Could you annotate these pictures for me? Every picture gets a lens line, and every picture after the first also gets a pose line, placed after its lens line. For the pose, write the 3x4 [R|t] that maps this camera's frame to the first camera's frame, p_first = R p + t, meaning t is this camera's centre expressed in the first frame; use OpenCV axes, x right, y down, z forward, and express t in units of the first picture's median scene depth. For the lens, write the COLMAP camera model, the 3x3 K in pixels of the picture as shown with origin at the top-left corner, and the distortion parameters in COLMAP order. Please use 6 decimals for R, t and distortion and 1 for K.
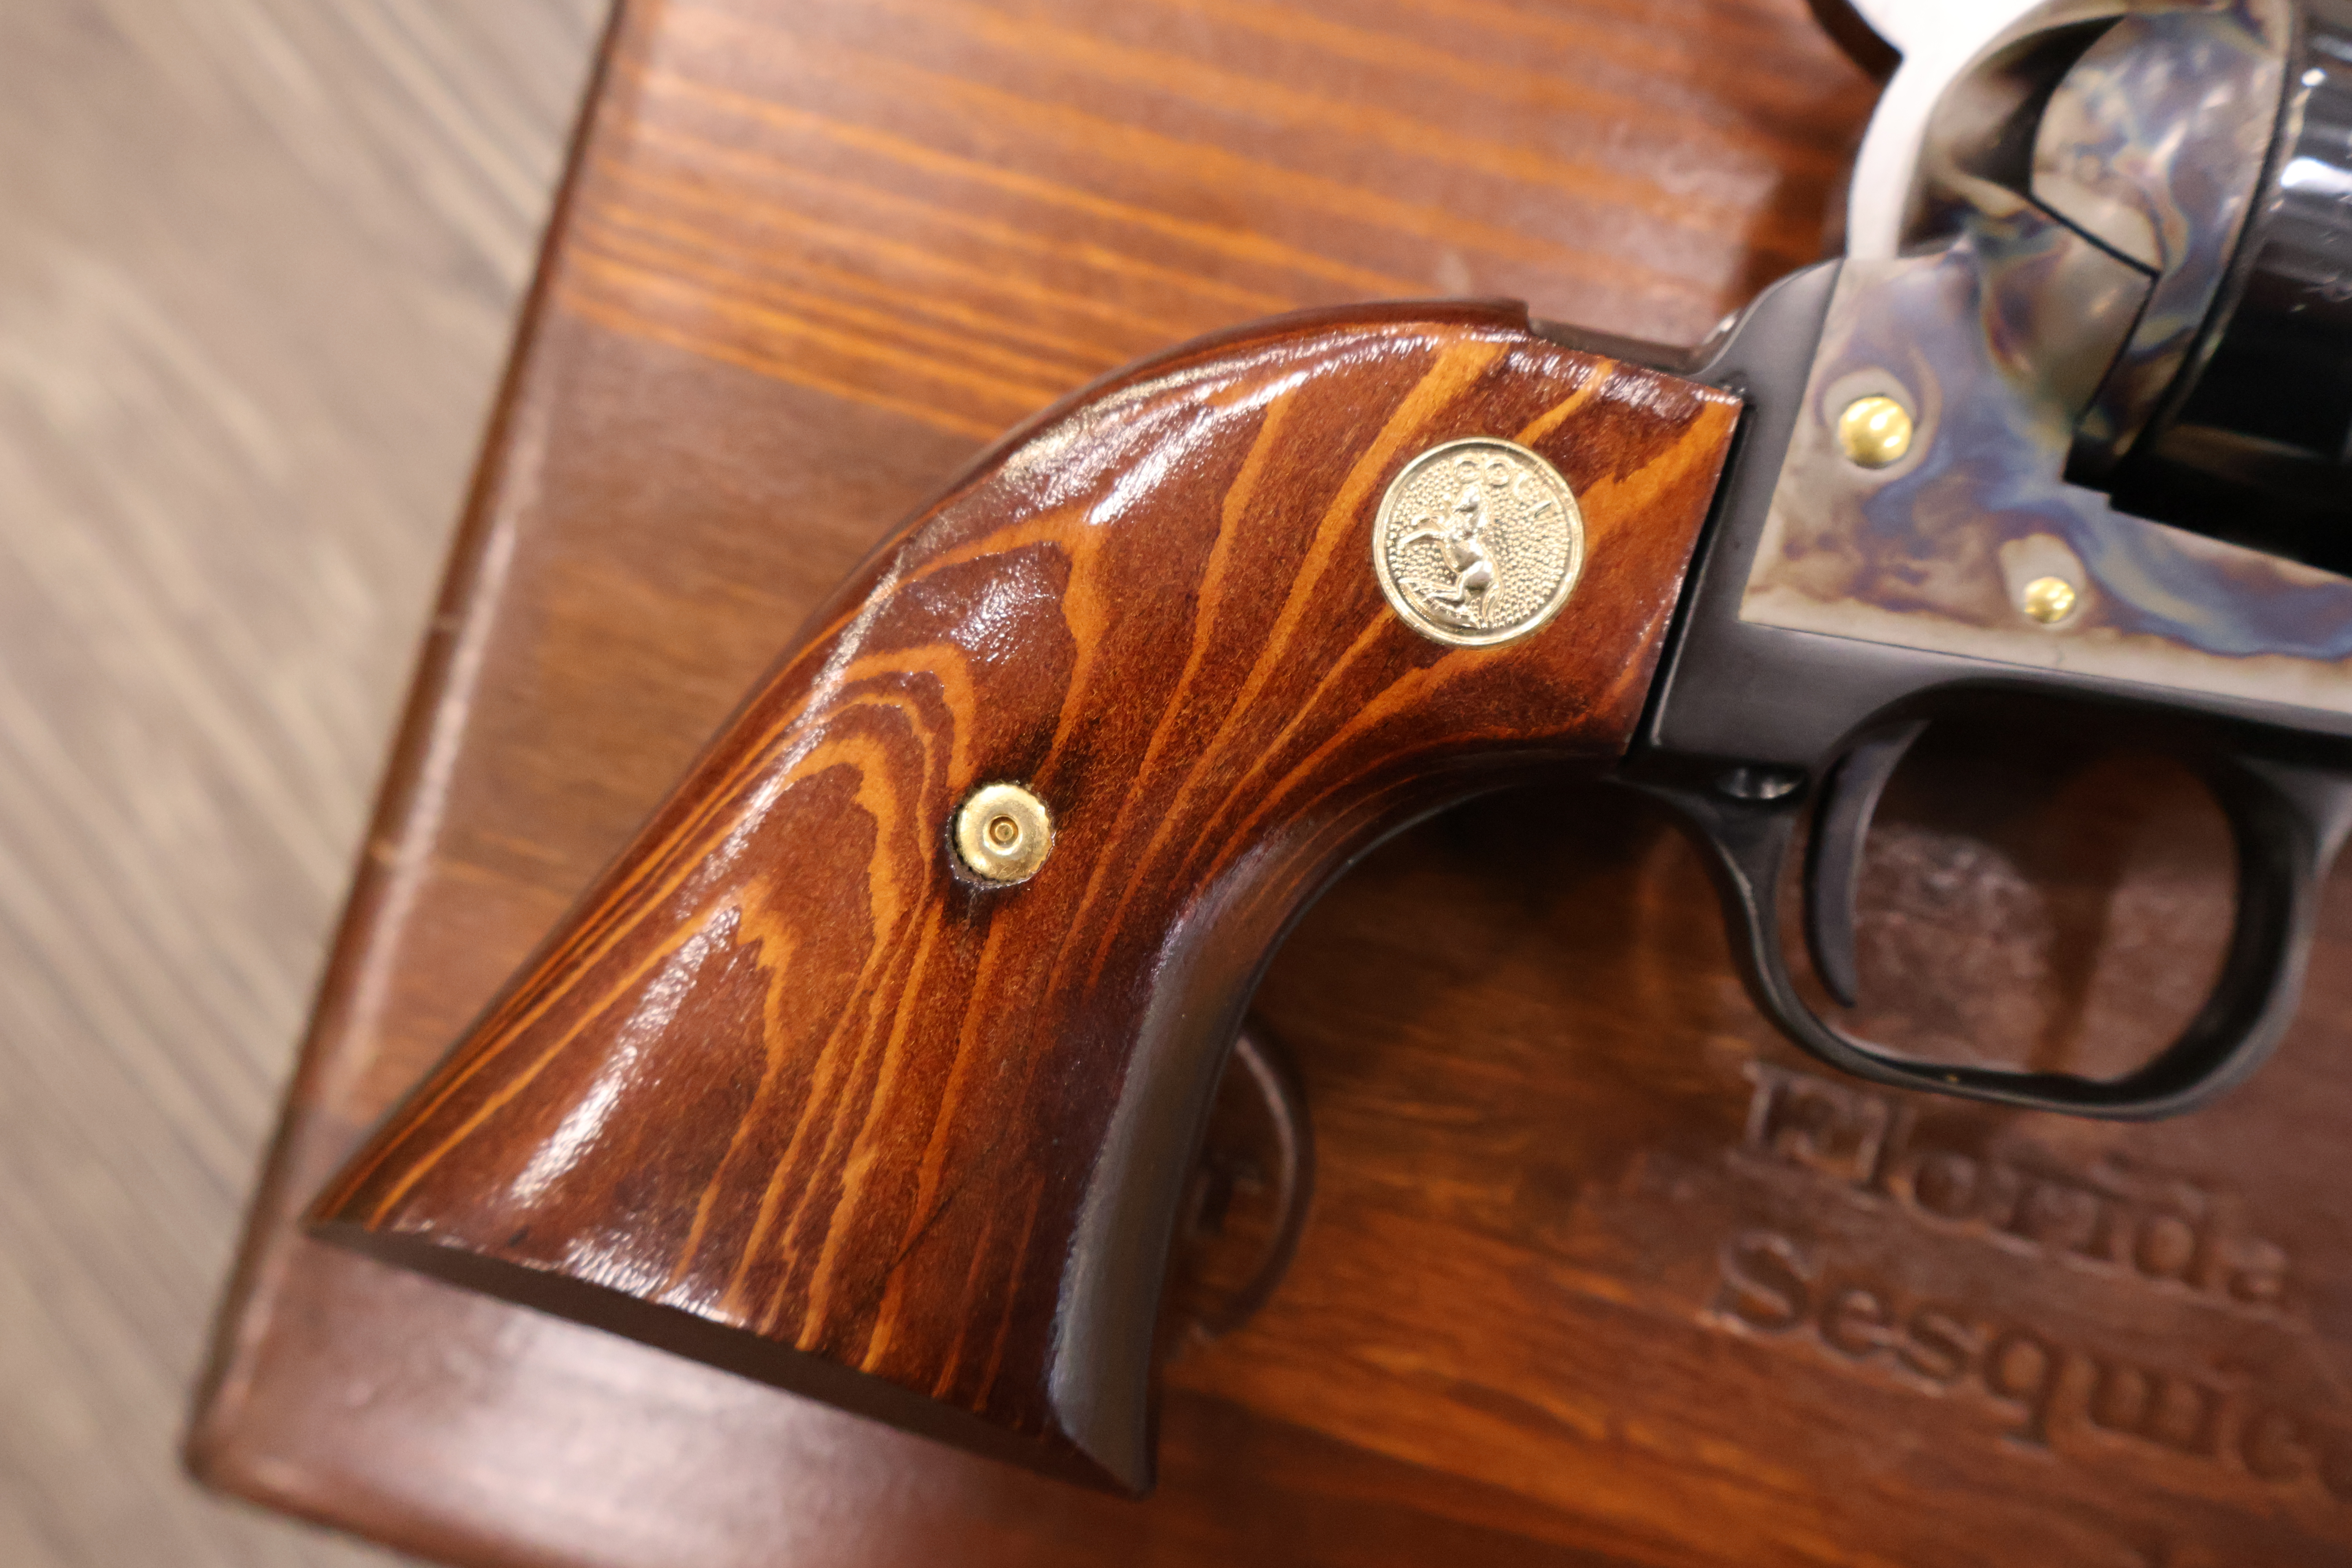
lens RADIAL K [[2090.7, 0, 1143.0], [0, 2090.7, 741.9], [0, 0, 1]] dist [0.021765, -0.004624]
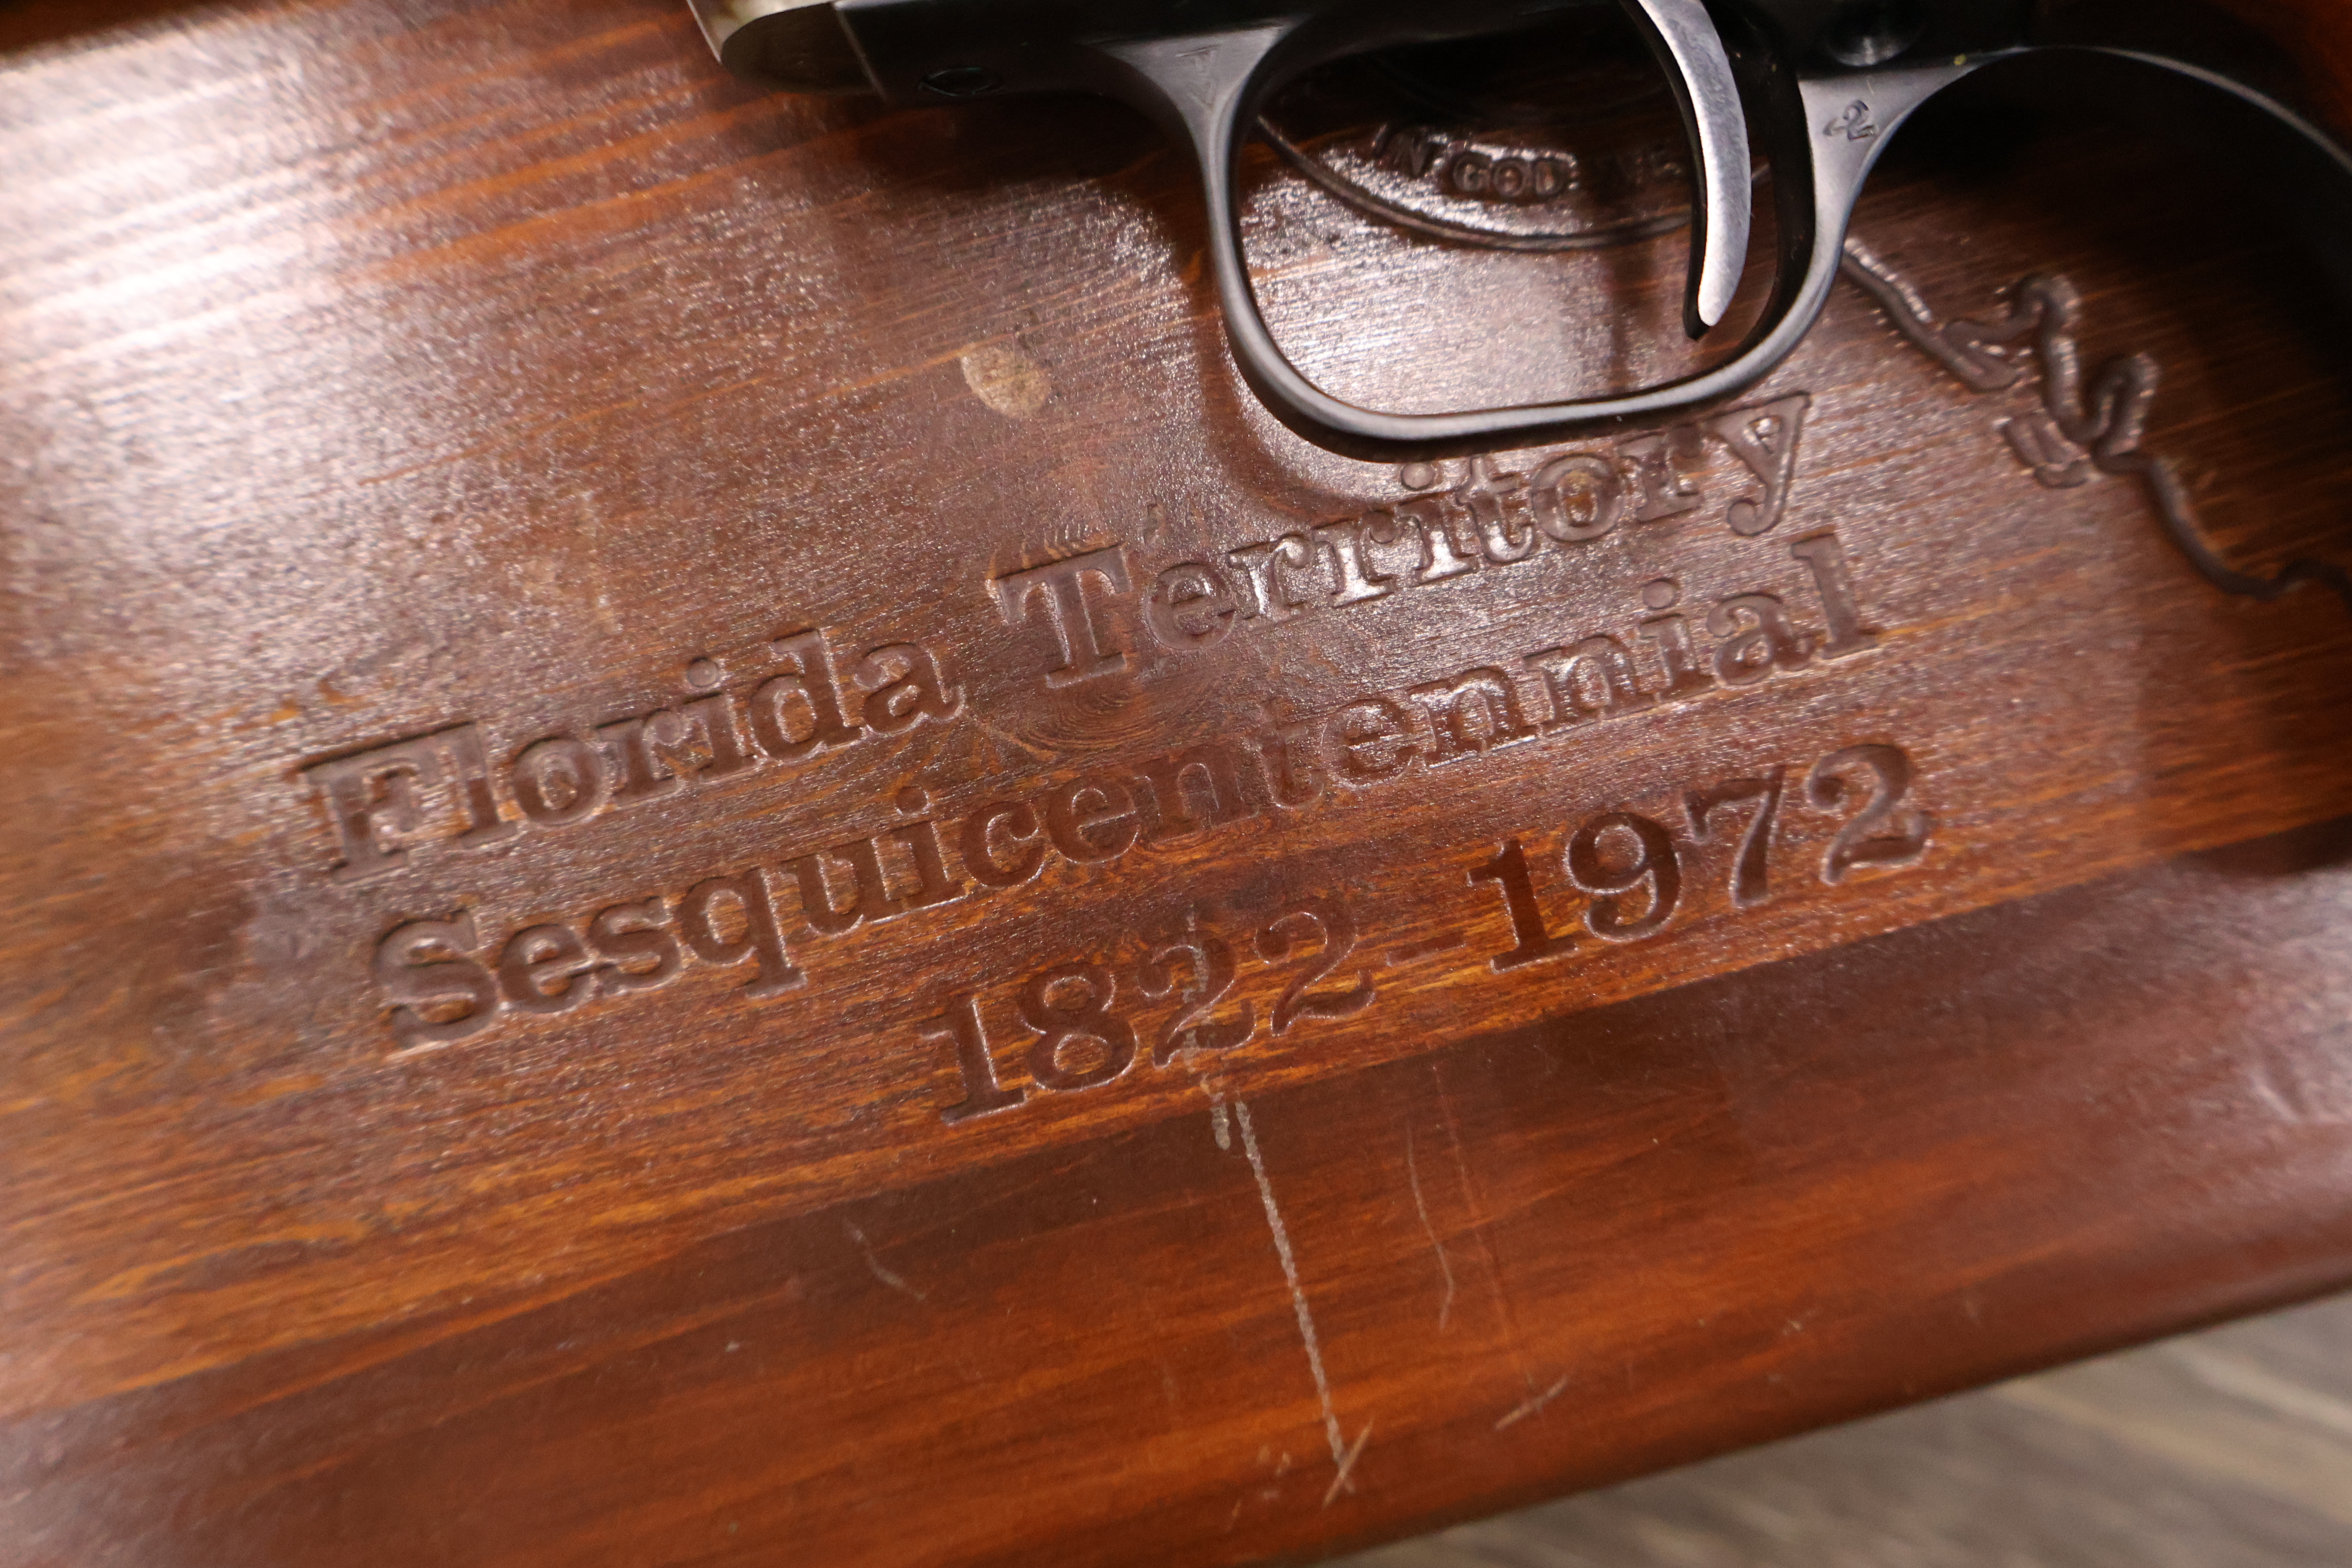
lens RADIAL K [[2090.7, 0, 1179.4], [0, 2090.7, 802.7], [0, 0, 1]] dist [0.021765, -0.004624]
pose [[0.854965, -0.516134, 0.051388, 0.663505], [0.516695, 0.856165, 0.002724, 0.417846], [-0.045402, 0.024223, 0.998675, 0.127322]]
